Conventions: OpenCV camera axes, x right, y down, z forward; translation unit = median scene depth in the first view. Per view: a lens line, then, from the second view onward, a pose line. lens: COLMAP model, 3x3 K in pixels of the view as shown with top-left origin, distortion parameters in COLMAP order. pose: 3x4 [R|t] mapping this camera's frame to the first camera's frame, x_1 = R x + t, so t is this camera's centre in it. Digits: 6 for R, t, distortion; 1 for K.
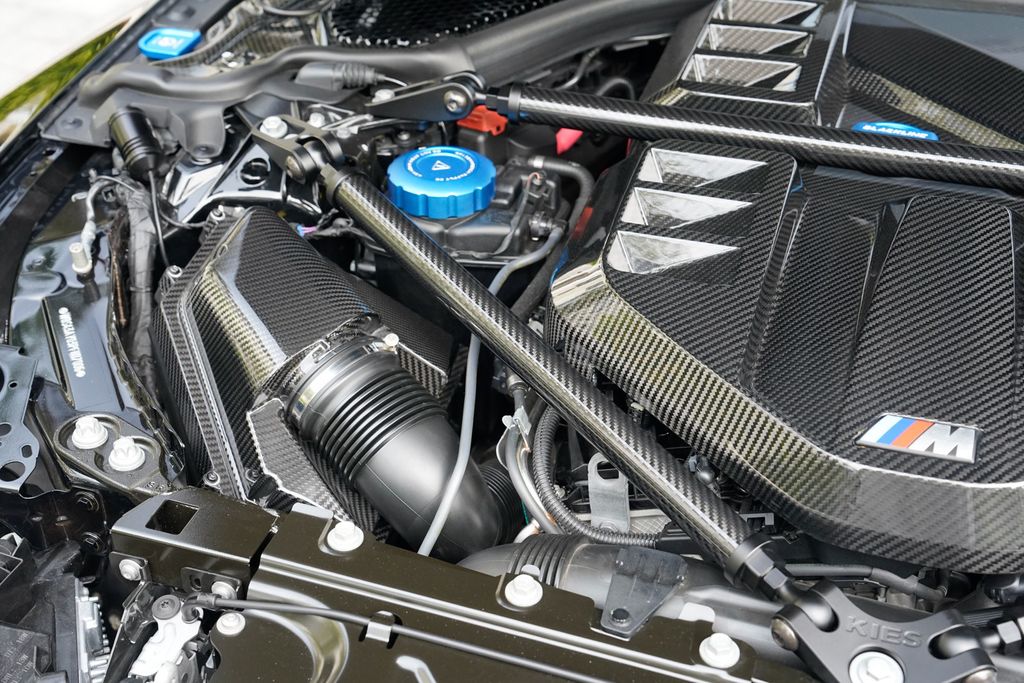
lens RADIAL K [[1450.7, 0, 511.9], [0, 1450.7, 342.8], [0, 0, 1]] dist [0.186704, -0.068929]
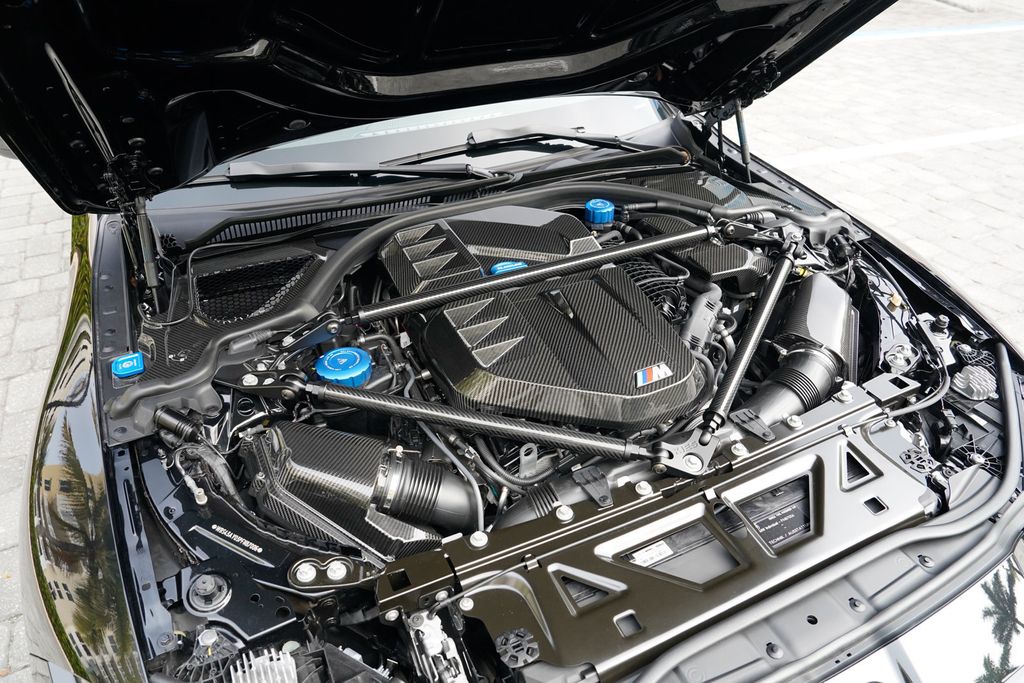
lens RADIAL K [[718.9, 0, 512.9], [0, 718.9, 343.9], [0, 0, 1]] dist [-0.046196, -0.000259]
pose [[0.712487, -0.396954, 0.578610, -0.562888], [0.398005, 0.907741, 0.132660, -0.233015], [-0.577888, 0.135771, 0.804743, 0.130032]]
